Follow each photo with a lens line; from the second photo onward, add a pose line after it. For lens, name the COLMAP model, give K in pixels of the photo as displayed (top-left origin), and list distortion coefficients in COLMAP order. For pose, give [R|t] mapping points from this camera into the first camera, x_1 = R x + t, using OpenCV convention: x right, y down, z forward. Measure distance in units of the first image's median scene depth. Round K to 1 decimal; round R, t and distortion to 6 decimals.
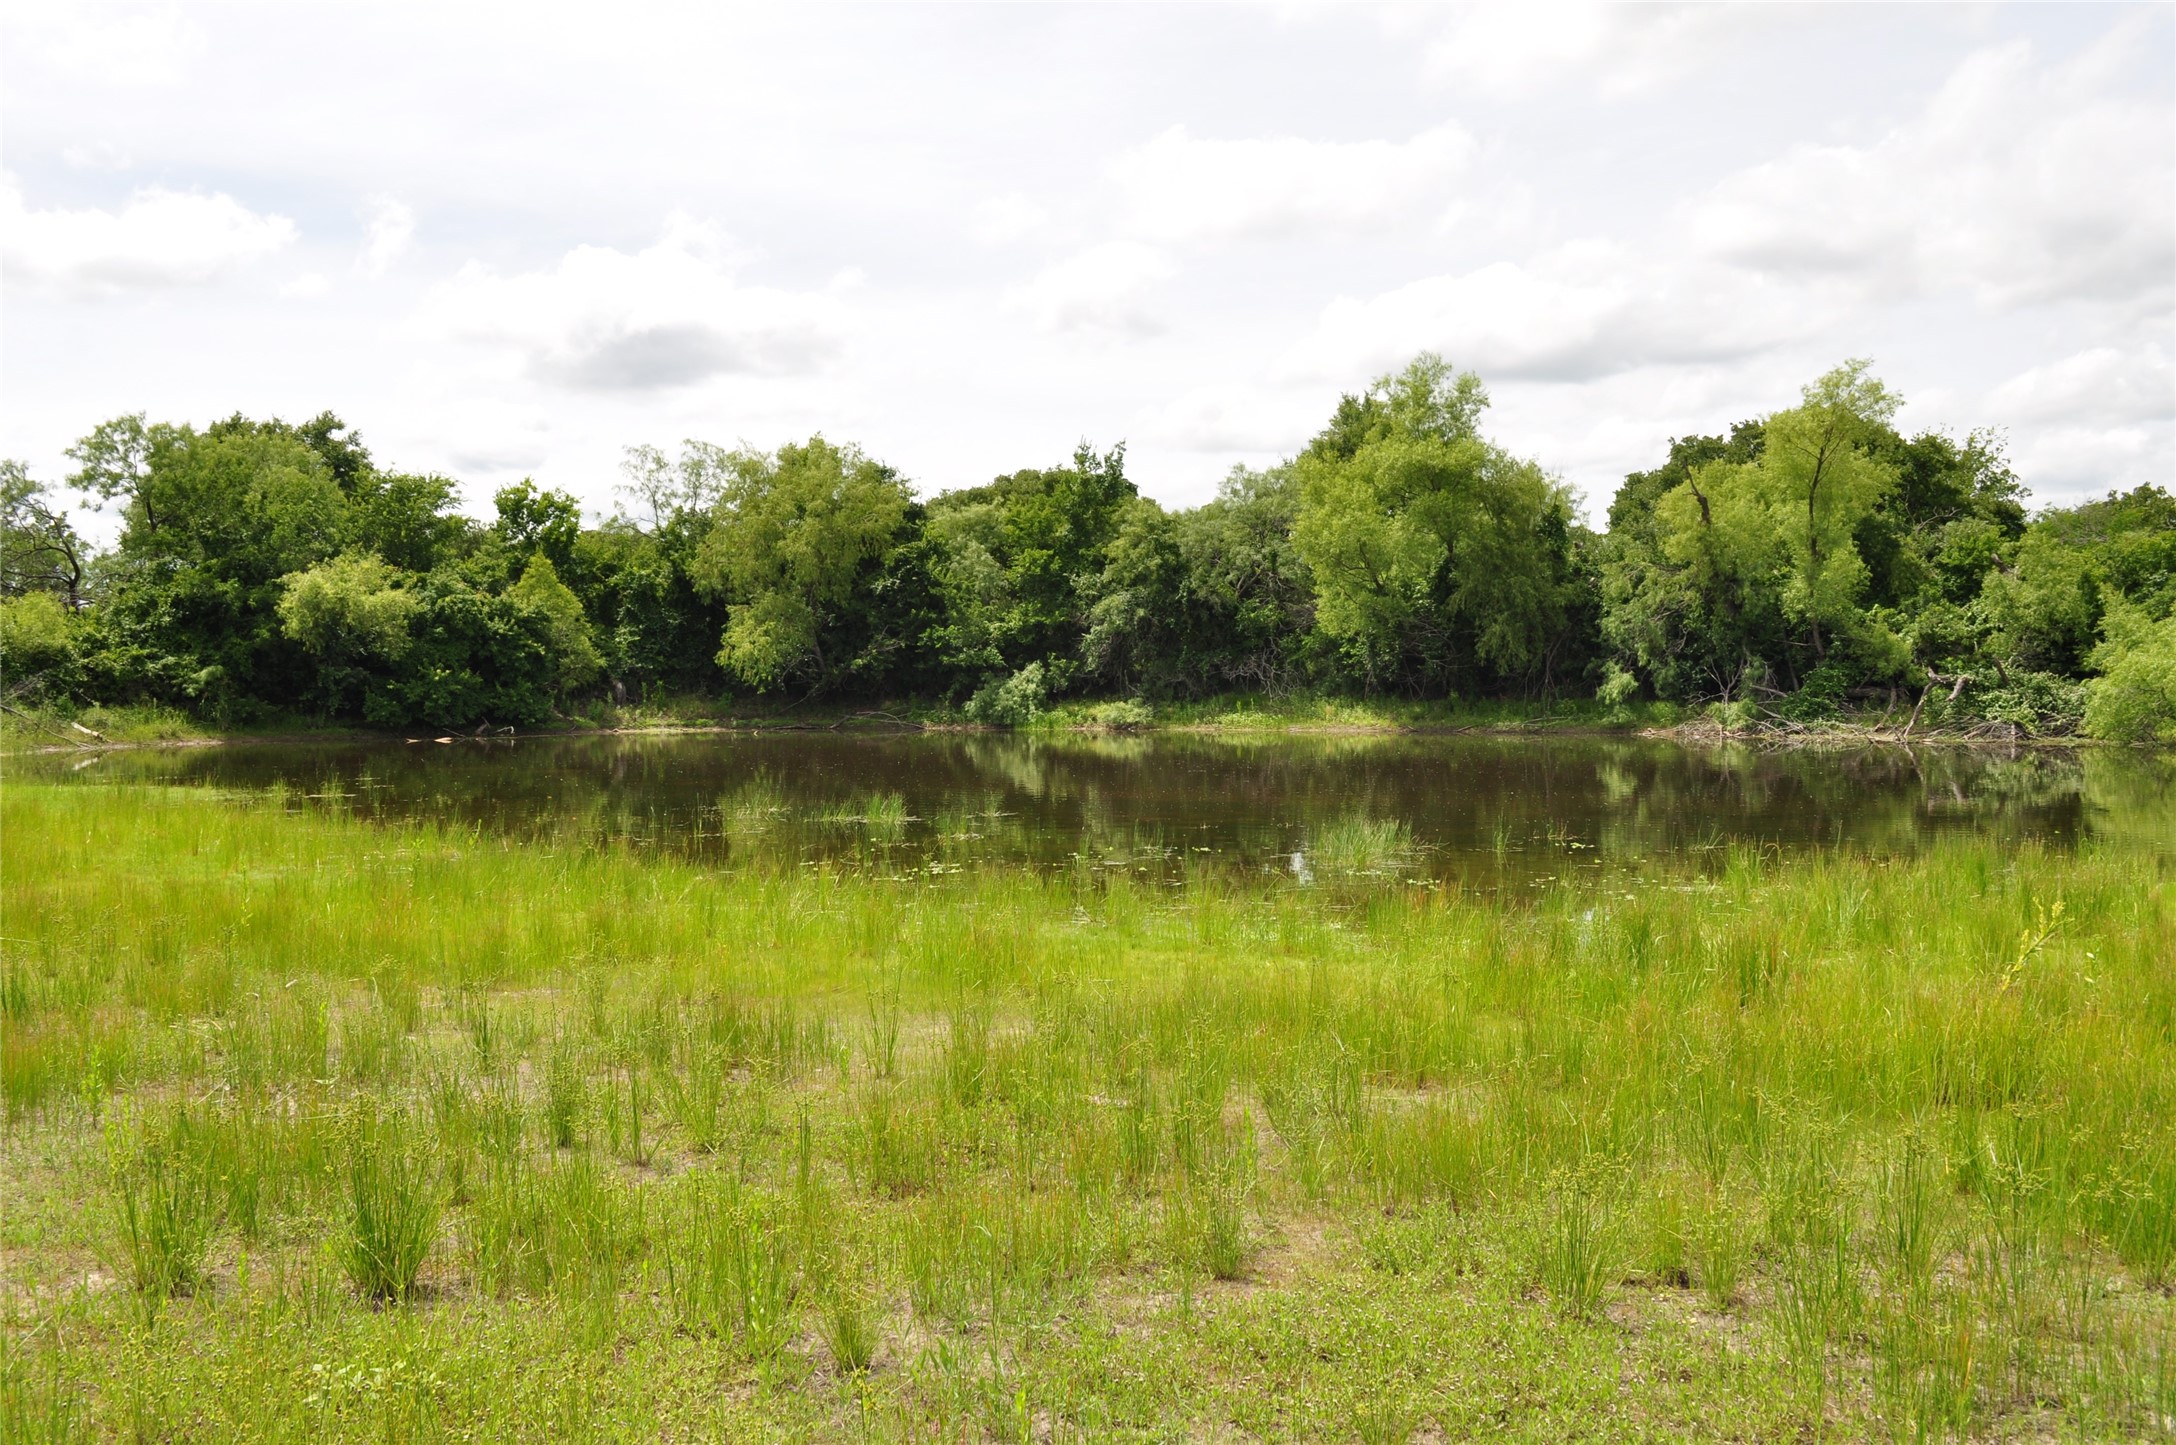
lens RADIAL K [[1942.9, 0, 1091.1], [0, 1942.9, 712.8], [0, 0, 1]] dist [-0.016377, 0.000260]
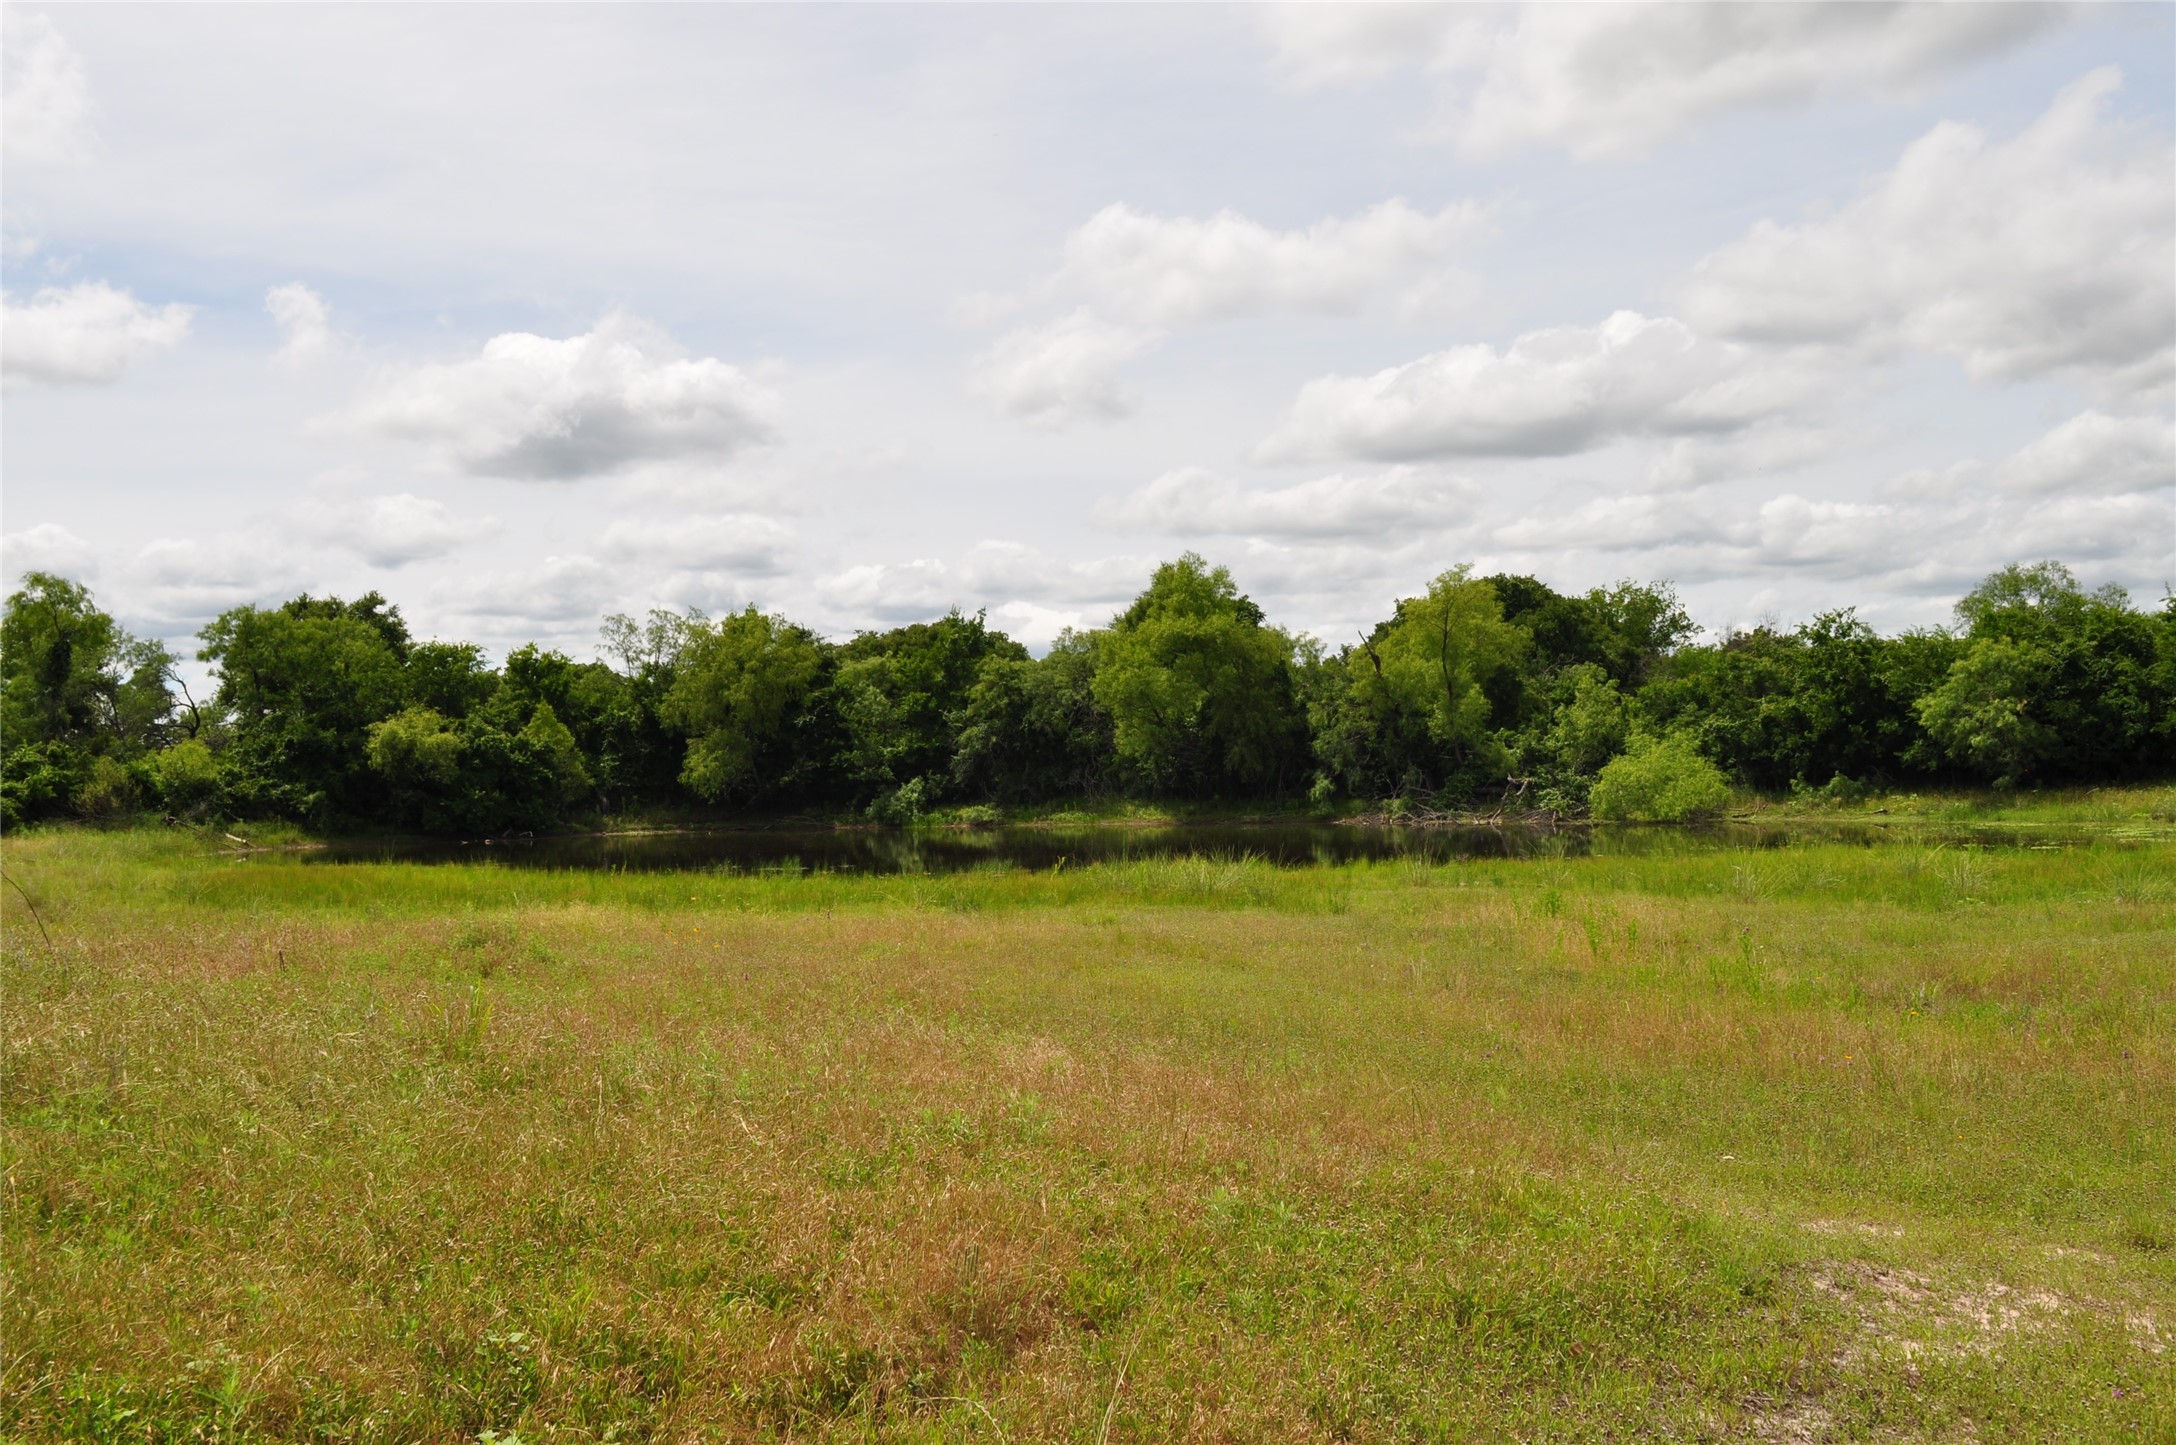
lens RADIAL K [[2068.4, 0, 1092.3], [0, 2068.4, 726.1], [0, 0, 1]] dist [-0.011557, -0.000458]
pose [[0.999623, -0.016295, 0.022106, 0.061625], [0.017213, 0.998970, -0.041974, 0.000868], [-0.021400, 0.042339, 0.998874, -0.433879]]
